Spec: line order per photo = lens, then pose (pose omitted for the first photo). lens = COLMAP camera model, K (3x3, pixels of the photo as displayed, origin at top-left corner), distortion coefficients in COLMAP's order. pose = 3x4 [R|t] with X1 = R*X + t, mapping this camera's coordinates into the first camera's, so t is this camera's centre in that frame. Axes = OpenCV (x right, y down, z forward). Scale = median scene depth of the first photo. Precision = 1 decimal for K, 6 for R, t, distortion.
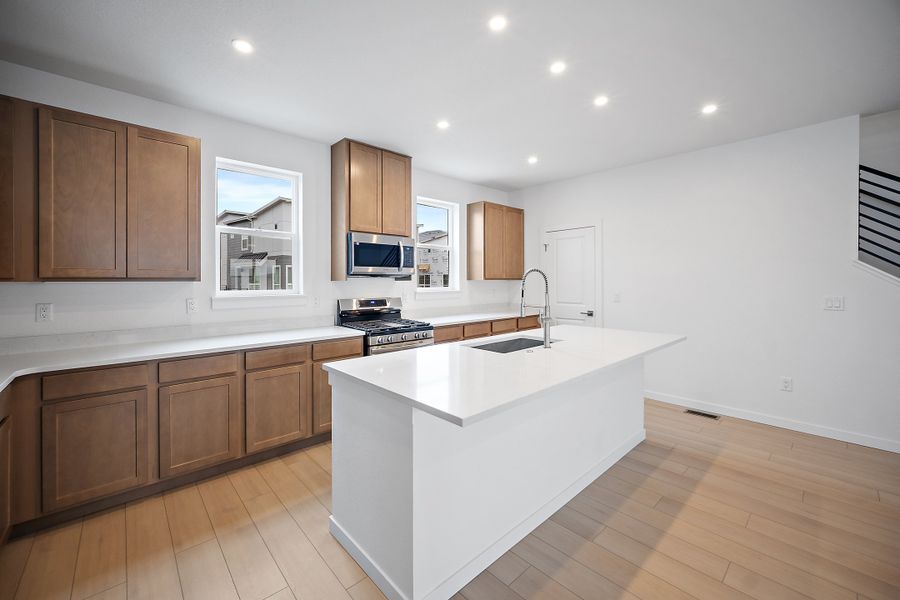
lens RADIAL K [[357.2, 0, 447.2], [0, 357.2, 283.9], [0, 0, 1]] dist [-0.002735, 0.000626]
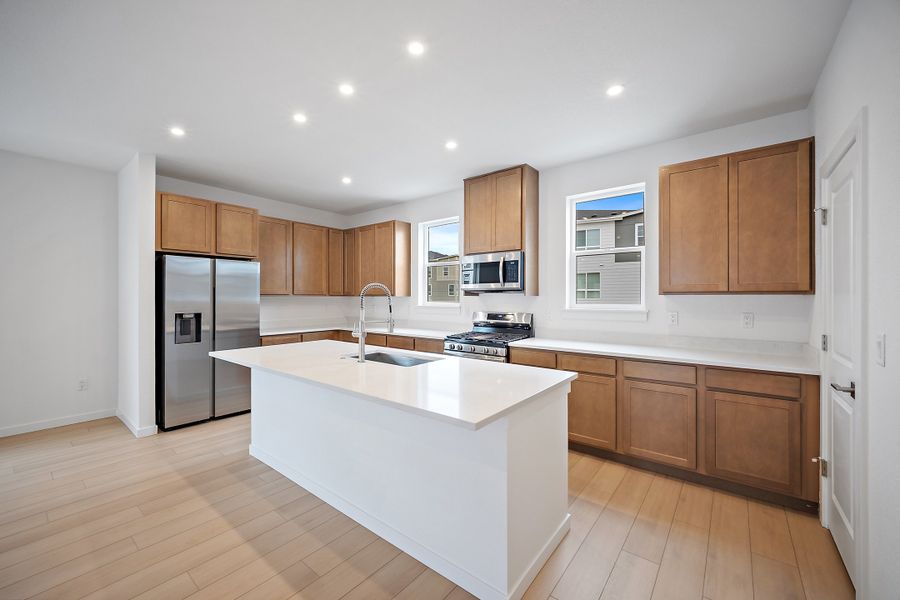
lens RADIAL K [[357.2, 0, 448.0], [0, 357.2, 297.7], [0, 0, 1]] dist [-0.002735, 0.000626]
pose [[0.165158, 0.007440, -0.986239, 0.998867], [-0.006746, 0.999957, 0.006413, -0.010872], [0.986244, 0.005594, 0.165201, 0.809910]]
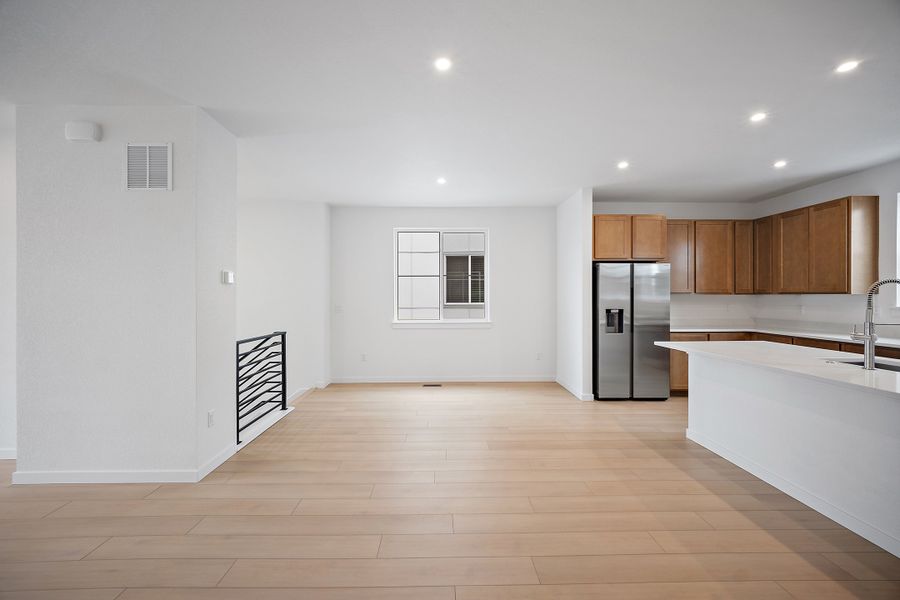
lens RADIAL K [[357.2, 0, 446.6], [0, 357.2, 296.4], [0, 0, 1]] dist [-0.002735, 0.000626]
pose [[-0.654428, 0.008146, -0.756081, 1.240985], [0.003033, 0.999962, 0.008149, -0.011933], [0.756119, 0.003039, -0.654428, 0.595323]]
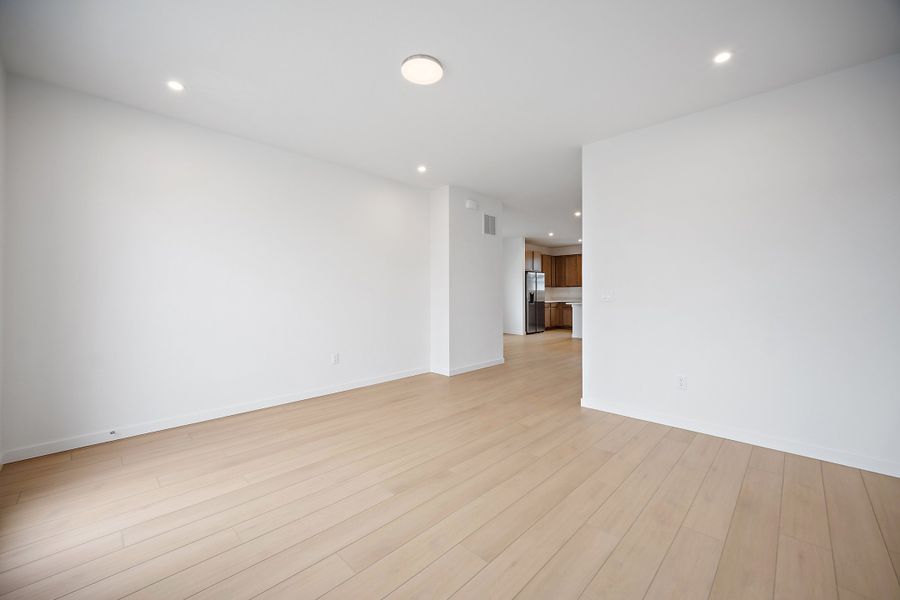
lens RADIAL K [[357.2, 0, 449.1], [0, 357.2, 297.8], [0, 0, 1]] dist [-0.002735, 0.000626]
pose [[0.062256, 0.020184, -0.997856, 2.899680], [-0.002859, 0.999795, 0.020044, 0.033536], [0.998056, 0.001605, 0.062301, -0.792556]]
